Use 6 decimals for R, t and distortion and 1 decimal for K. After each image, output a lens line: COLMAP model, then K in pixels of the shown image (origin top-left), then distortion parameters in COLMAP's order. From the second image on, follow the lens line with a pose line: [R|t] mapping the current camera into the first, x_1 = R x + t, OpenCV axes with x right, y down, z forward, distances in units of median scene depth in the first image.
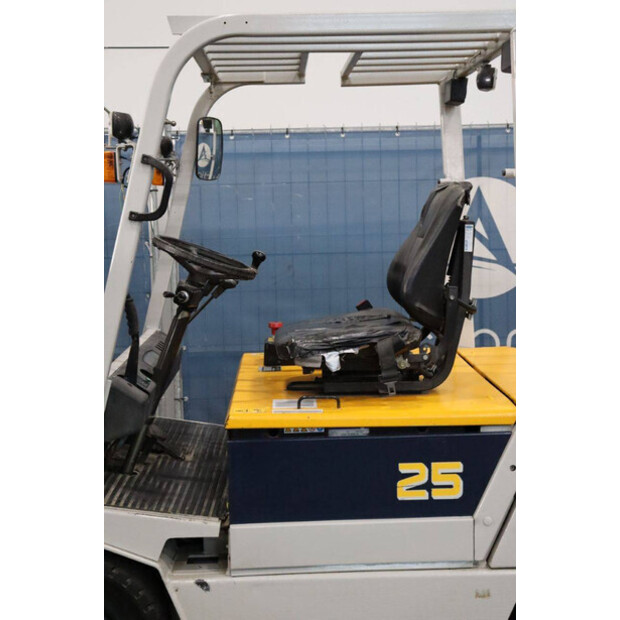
lens RADIAL K [[949.6, 0, 305.1], [0, 949.6, 315.5], [0, 0, 1]] dist [0.063689, 0.000000]
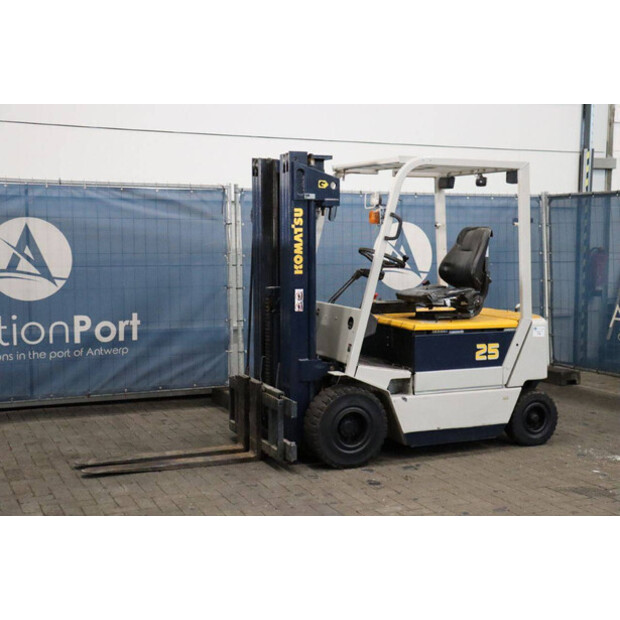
lens RADIAL K [[863.5, 0, 308.9], [0, 863.5, 308.4], [0, 0, 1]] dist [0.066158, 0.000000]
pose [[0.927391, -0.006333, 0.374040, -1.090714], [0.019086, 0.999356, -0.030401, 0.122181], [-0.373606, 0.035332, 0.926914, -0.845783]]
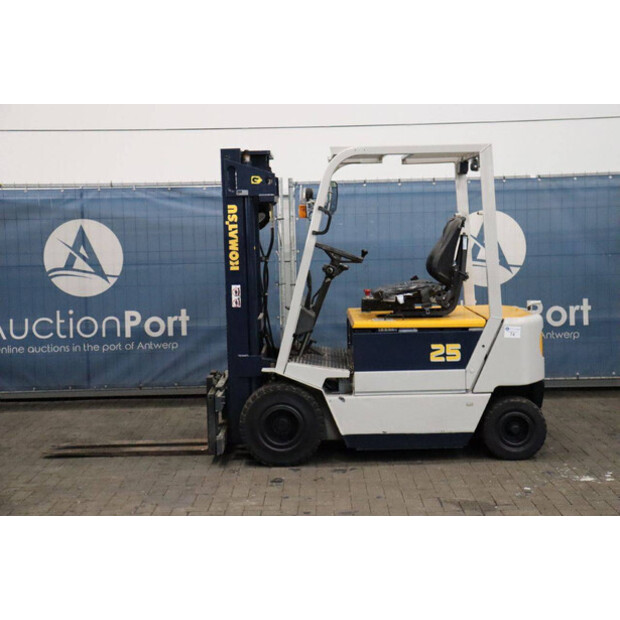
lens RADIAL K [[1000.6, 0, 314.4], [0, 1000.6, 306.7], [0, 0, 1]] dist [0.154119, 0.000000]
pose [[0.999509, 0.000504, -0.031316, -0.097604], [-0.001647, 0.999333, -0.036490, 0.151923], [0.031276, 0.036524, 0.998843, -1.316239]]
